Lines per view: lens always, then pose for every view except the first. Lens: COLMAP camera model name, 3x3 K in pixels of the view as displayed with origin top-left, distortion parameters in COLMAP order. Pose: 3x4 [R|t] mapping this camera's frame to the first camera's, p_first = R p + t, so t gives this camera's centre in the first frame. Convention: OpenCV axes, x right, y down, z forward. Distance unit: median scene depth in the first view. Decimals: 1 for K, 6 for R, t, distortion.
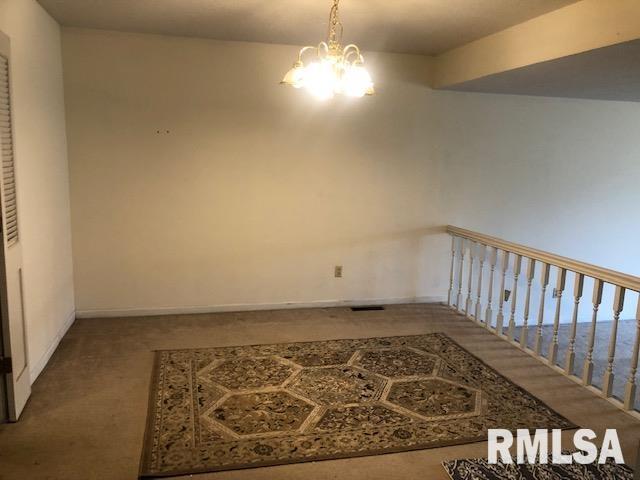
lens RADIAL K [[525.4, 0, 327.5], [0, 525.4, 241.4], [0, 0, 1]] dist [0.010436, 0.000104]
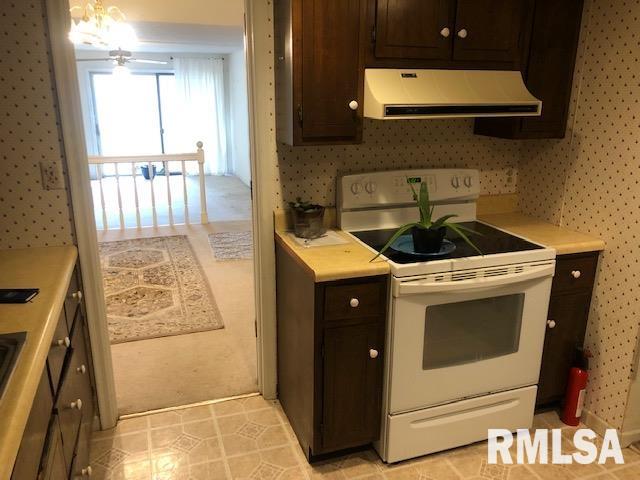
lens RADIAL K [[525.4, 0, 327.5], [0, 525.4, 241.4], [0, 0, 1]] dist [0.010436, 0.000104]
pose [[-0.090909, -0.318221, 0.943648, -1.118276], [0.148434, 0.932657, 0.328815, -0.138830], [-0.984735, 0.169962, -0.037552, 0.485899]]
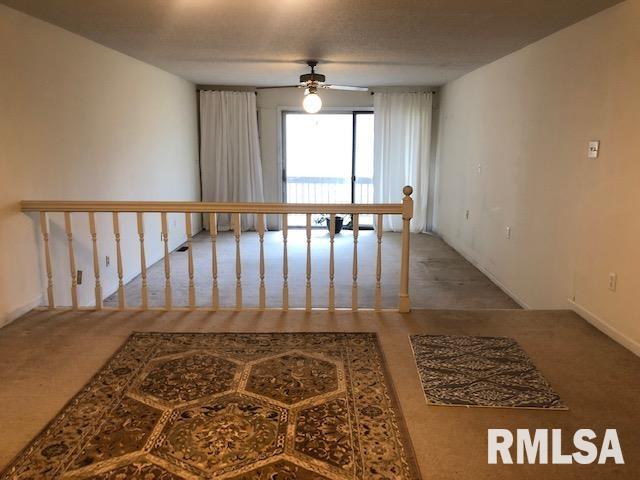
lens RADIAL K [[525.4, 0, 327.5], [0, 525.4, 241.4], [0, 0, 1]] dist [0.010436, 0.000104]
pose [[0.254393, -0.215809, 0.942714, -0.503022], [0.159967, 0.970746, 0.179059, -0.057242], [-0.953779, 0.105252, 0.281473, 0.631435]]
